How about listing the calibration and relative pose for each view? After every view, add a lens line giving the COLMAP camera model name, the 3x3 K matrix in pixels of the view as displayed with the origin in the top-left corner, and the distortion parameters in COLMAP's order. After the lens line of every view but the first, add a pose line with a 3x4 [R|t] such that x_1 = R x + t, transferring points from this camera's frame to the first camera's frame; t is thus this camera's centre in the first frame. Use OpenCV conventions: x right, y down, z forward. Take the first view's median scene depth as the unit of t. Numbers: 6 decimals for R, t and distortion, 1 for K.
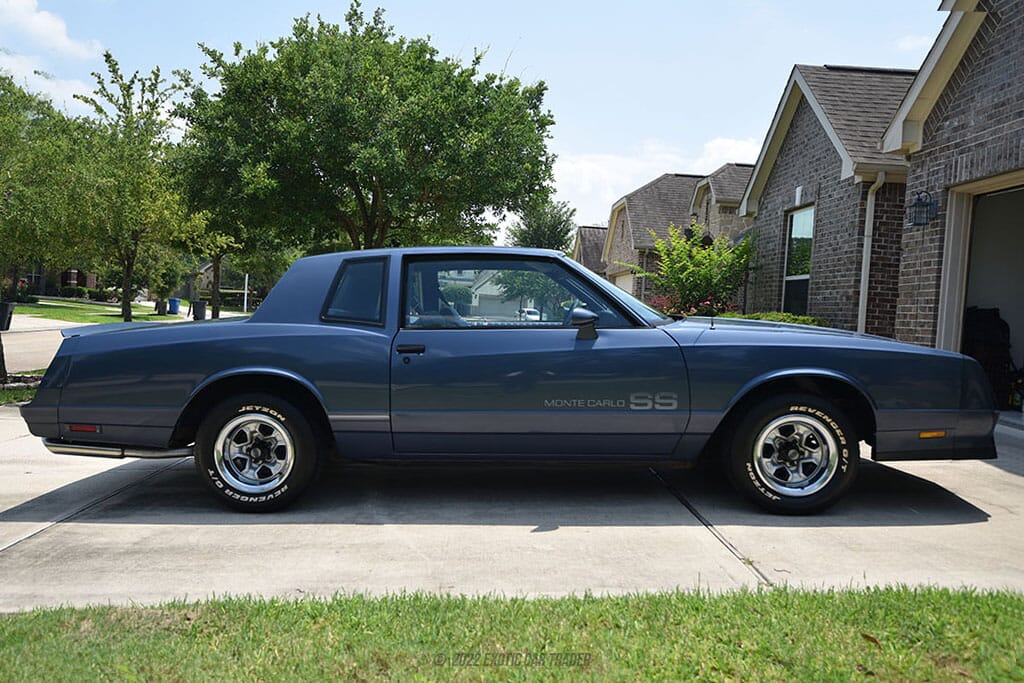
lens RADIAL K [[805.2, 0, 512.0], [0, 805.2, 341.5], [0, 0, 1]] dist [0.004222, 0.005689]
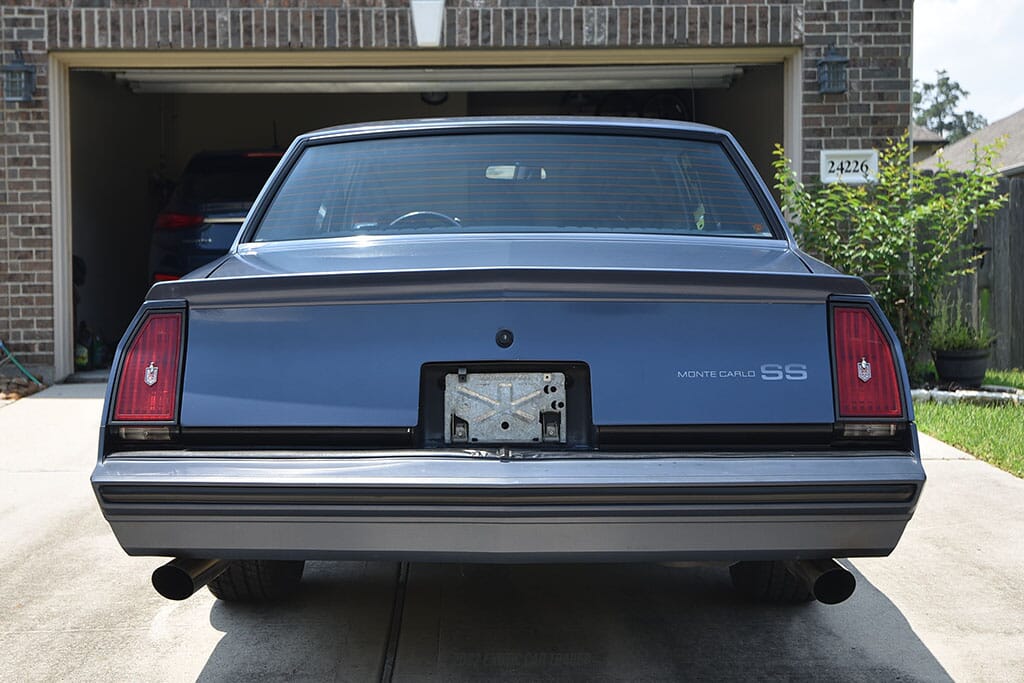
lens RADIAL K [[1405.2, 0, 512.0], [0, 1405.2, 341.5], [0, 0, 1]] dist [0.038788, -0.009771]
pose [[0.015087, -0.082536, 0.996474, -0.612885], [0.051094, 0.995349, 0.081669, -0.023655], [-0.998580, 0.049681, 0.019234, 0.568153]]
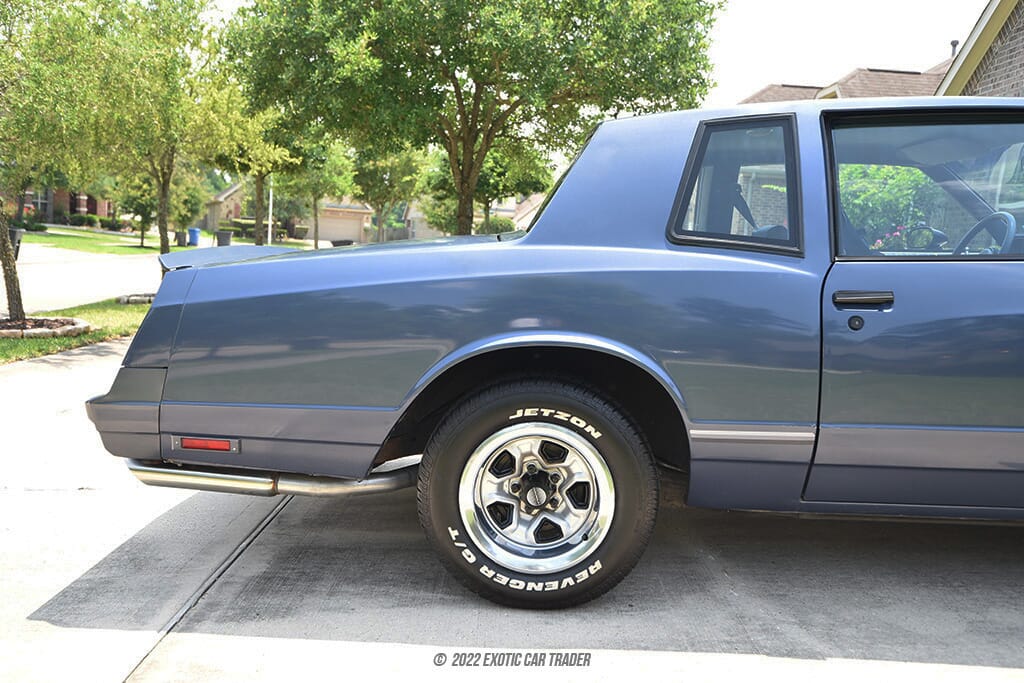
lens RADIAL K [[853.7, 0, 512.0], [0, 853.7, 341.5], [0, 0, 1]] dist [0.040814, 0.001743]
pose [[0.999302, 0.012179, -0.035311, -0.151981], [-0.009590, 0.997316, 0.072580, -0.000709], [0.036100, -0.072191, 0.996737, 0.219976]]
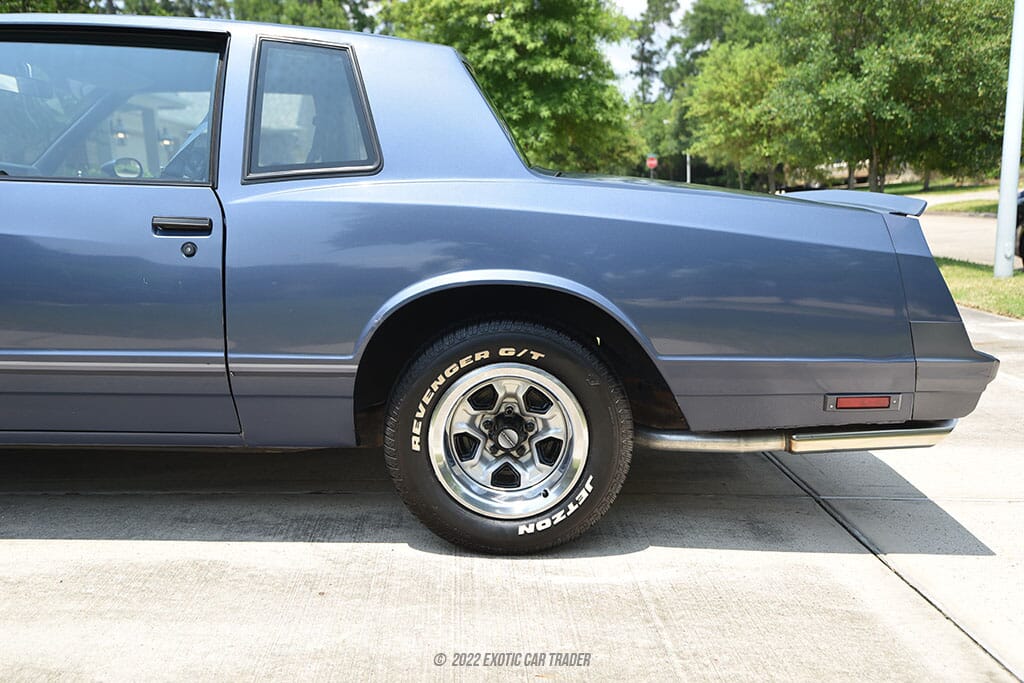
lens RADIAL K [[879.4, 0, 476.1], [0, 879.4, 341.9], [0, 0, 1]] dist [0.016784, 0.025364]
pose [[-0.999268, -0.022477, 0.030963, -0.149971], [-0.015402, 0.977095, 0.212244, -0.027312], [-0.035025, 0.211611, -0.976726, 0.927131]]
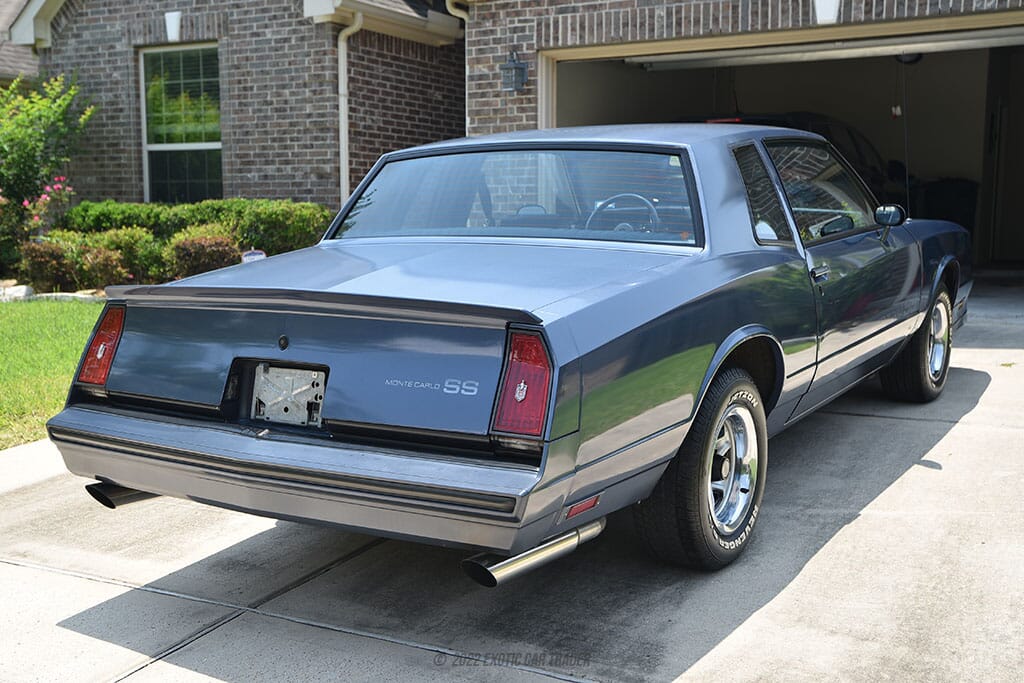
lens RADIAL K [[1134.3, 0, 548.7], [0, 1134.3, 353.2], [0, 0, 1]] dist [0.025026, 0.041790]
pose [[0.505205, -0.156263, 0.848735, -0.532770], [0.061569, 0.987491, 0.145161, -0.039455], [-0.860801, -0.021081, 0.508506, 0.328288]]
